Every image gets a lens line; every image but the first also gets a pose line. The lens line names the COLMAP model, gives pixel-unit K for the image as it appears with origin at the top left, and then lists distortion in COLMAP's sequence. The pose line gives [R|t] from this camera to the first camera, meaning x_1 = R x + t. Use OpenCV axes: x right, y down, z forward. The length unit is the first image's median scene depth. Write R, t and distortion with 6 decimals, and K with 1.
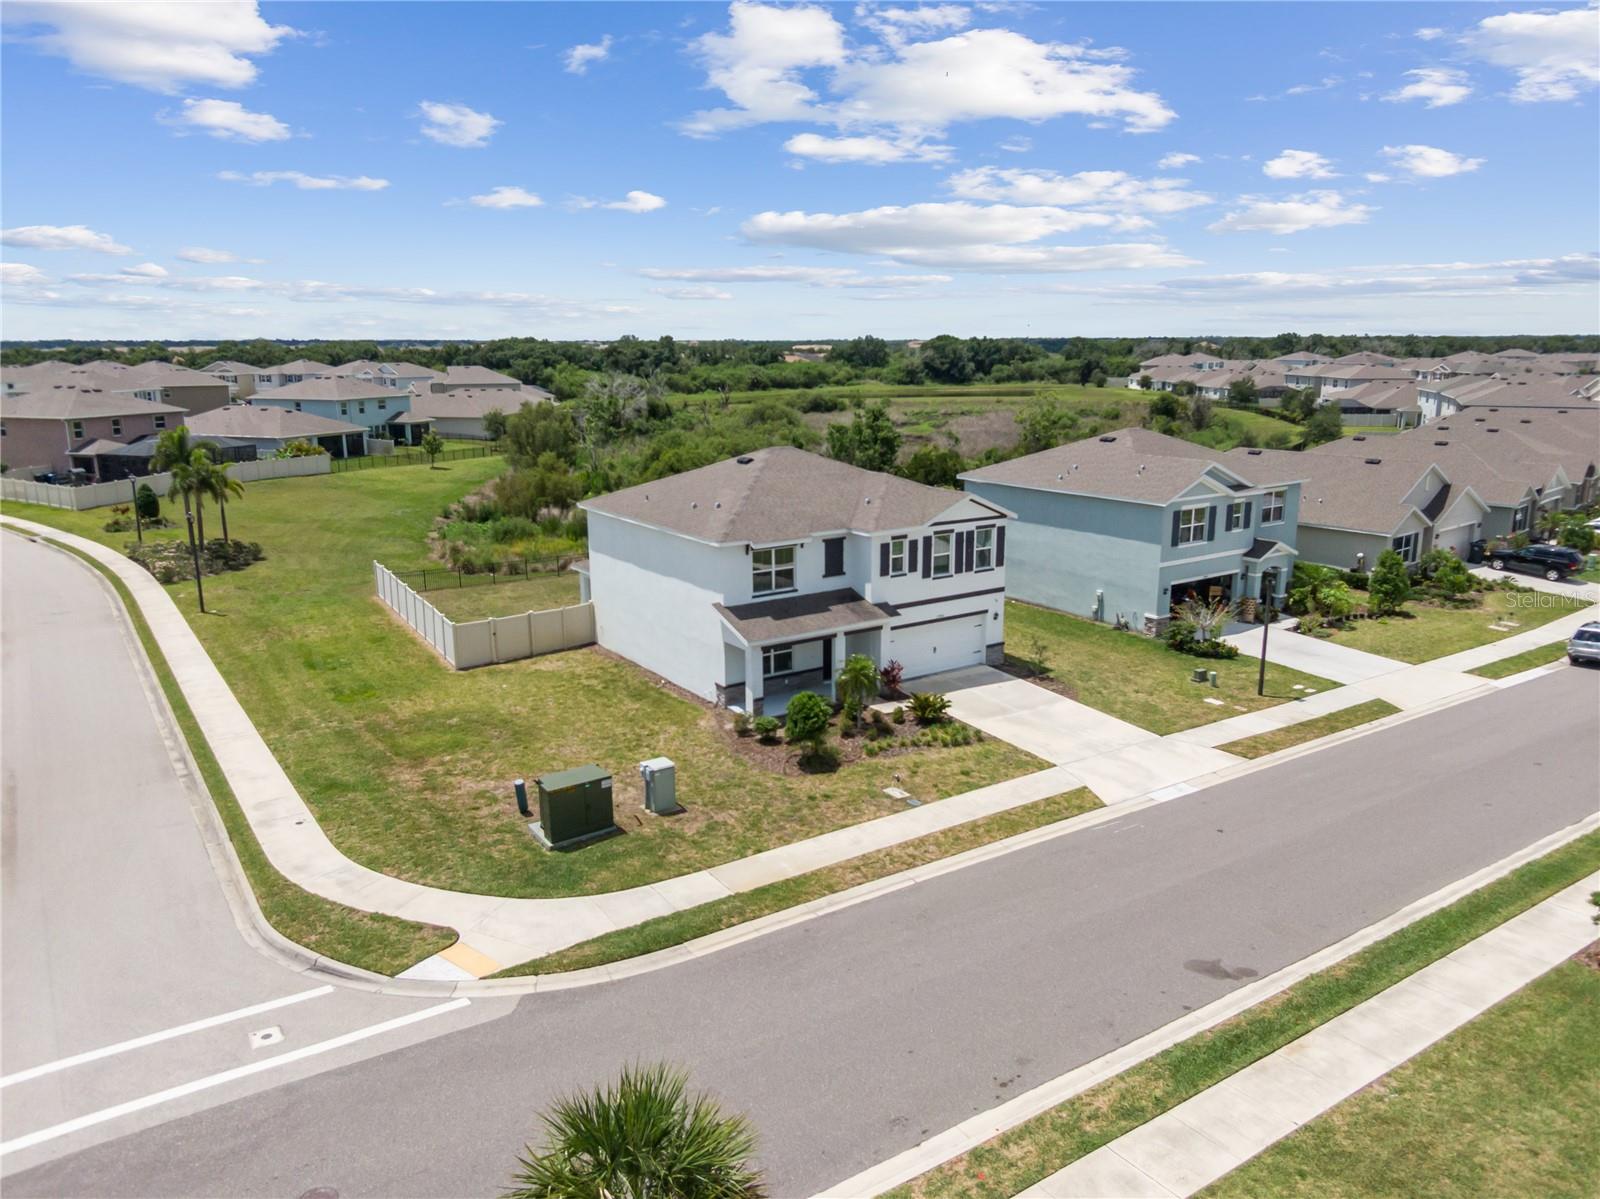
lens RADIAL K [[1133.4, 0, 800.0], [0, 1133.4, 599.5], [0, 0, 1]] dist [0.043505, -0.065952]
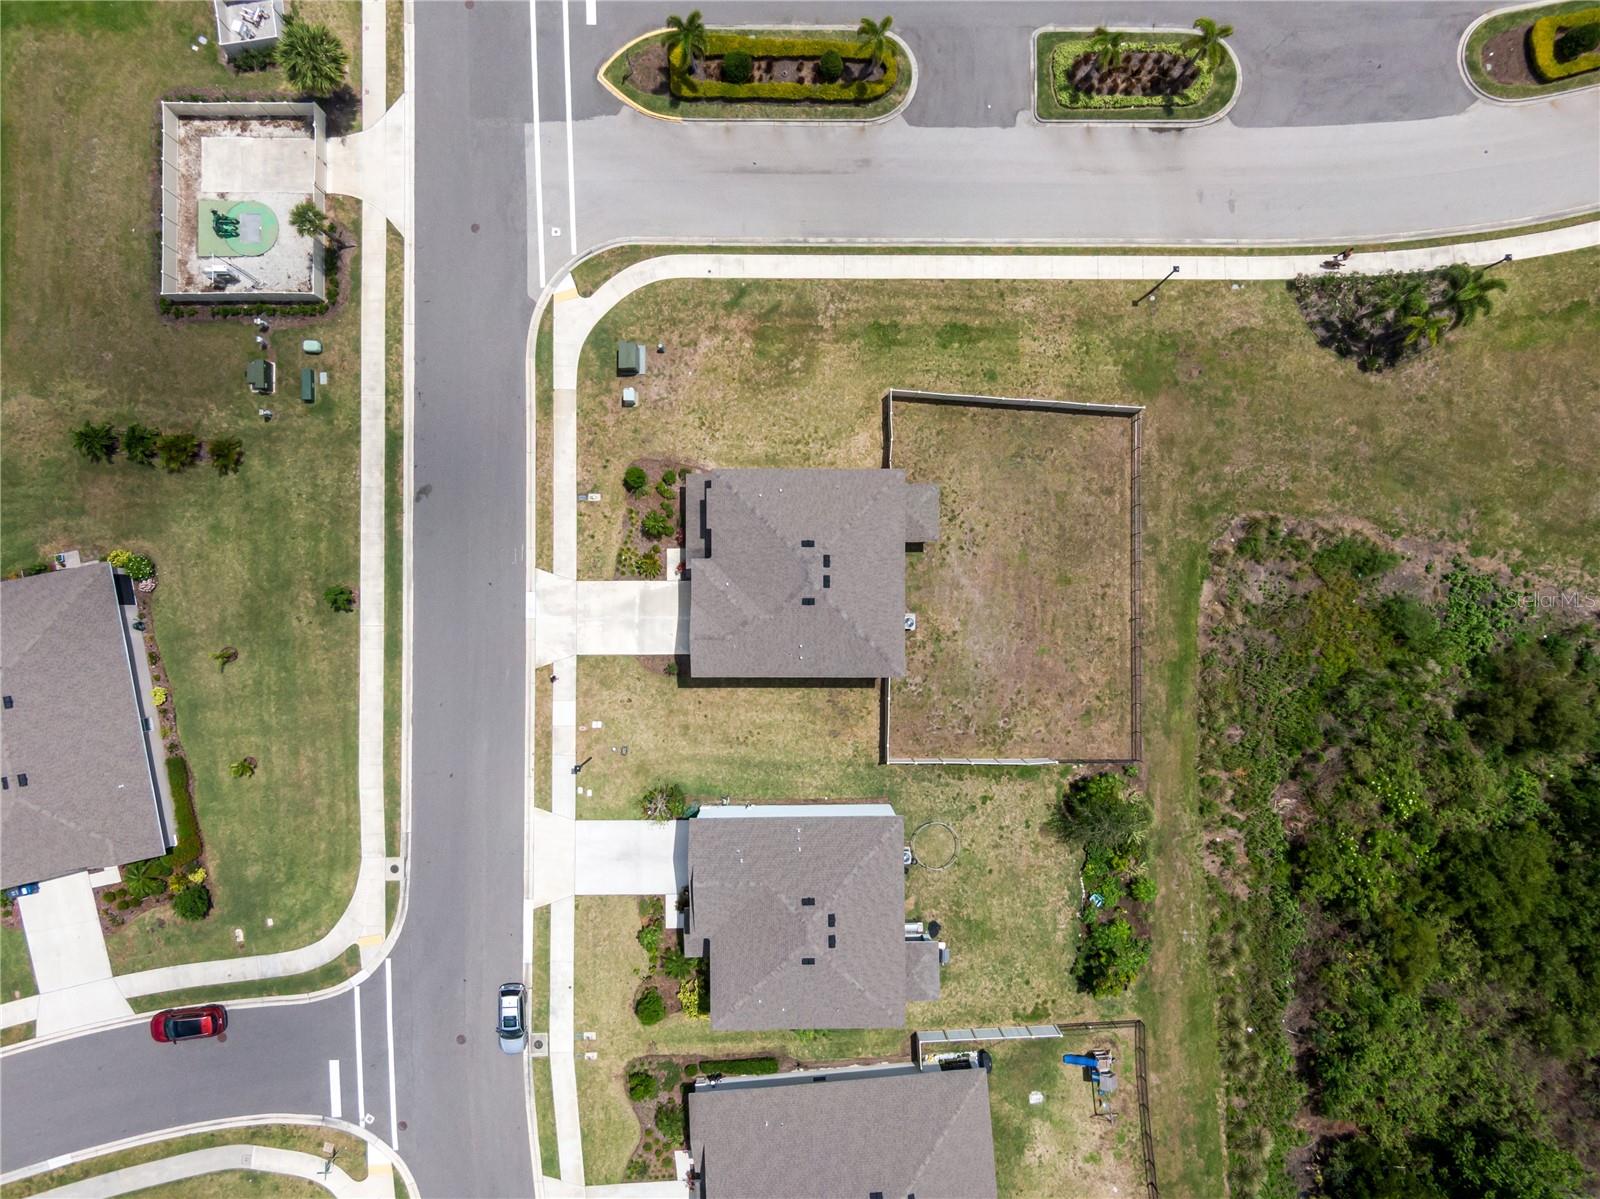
lens RADIAL K [[1133.4, 0, 800.0], [0, 1133.4, 599.5], [0, 0, 1]] dist [0.043505, -0.065952]
pose [[-0.562778, 0.826608, -0.000846, 0.019232], [-0.190360, -0.128606, 0.973254, -1.680952], [0.804390, 0.547887, 0.229730, 0.730208]]
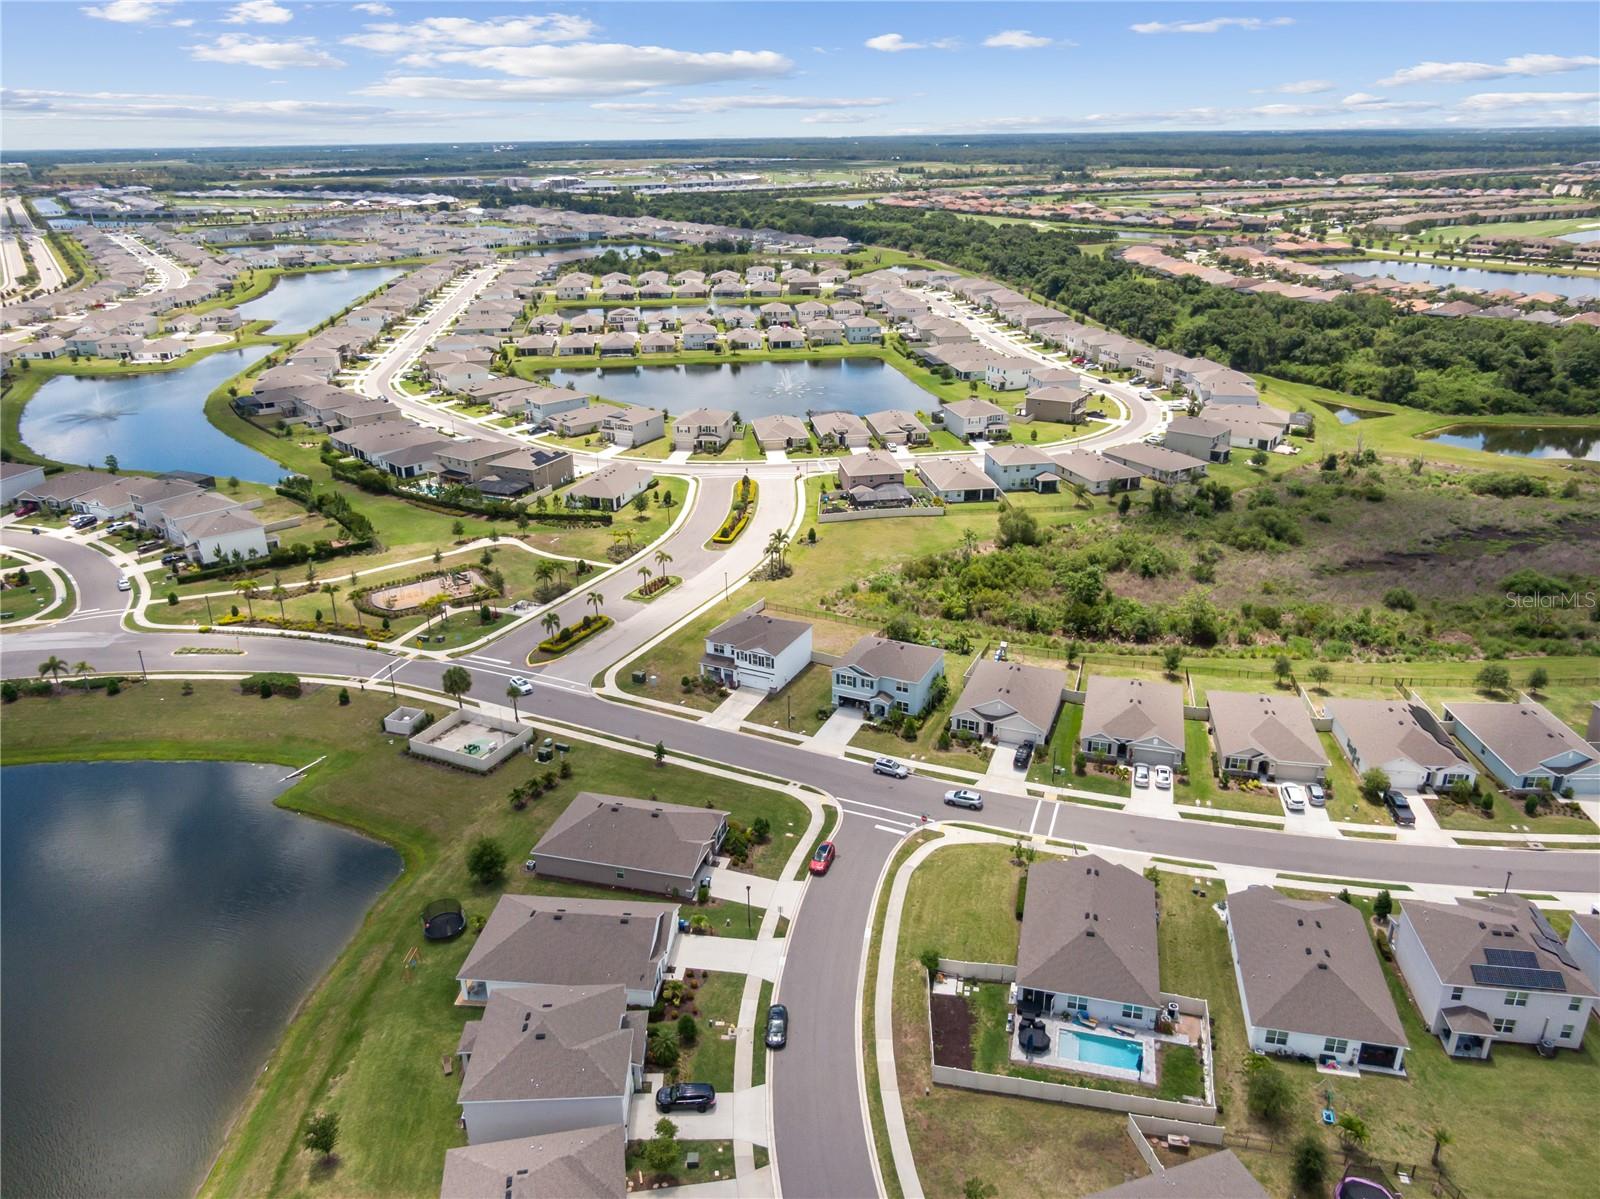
lens RADIAL K [[1133.4, 0, 800.0], [0, 1133.4, 599.5], [0, 0, 1]] dist [0.043505, -0.065952]
pose [[0.494890, 0.327490, -0.804881, 3.278100], [-0.182364, 0.944778, 0.272283, -1.327725], [0.849604, 0.012031, 0.527284, -0.920282]]
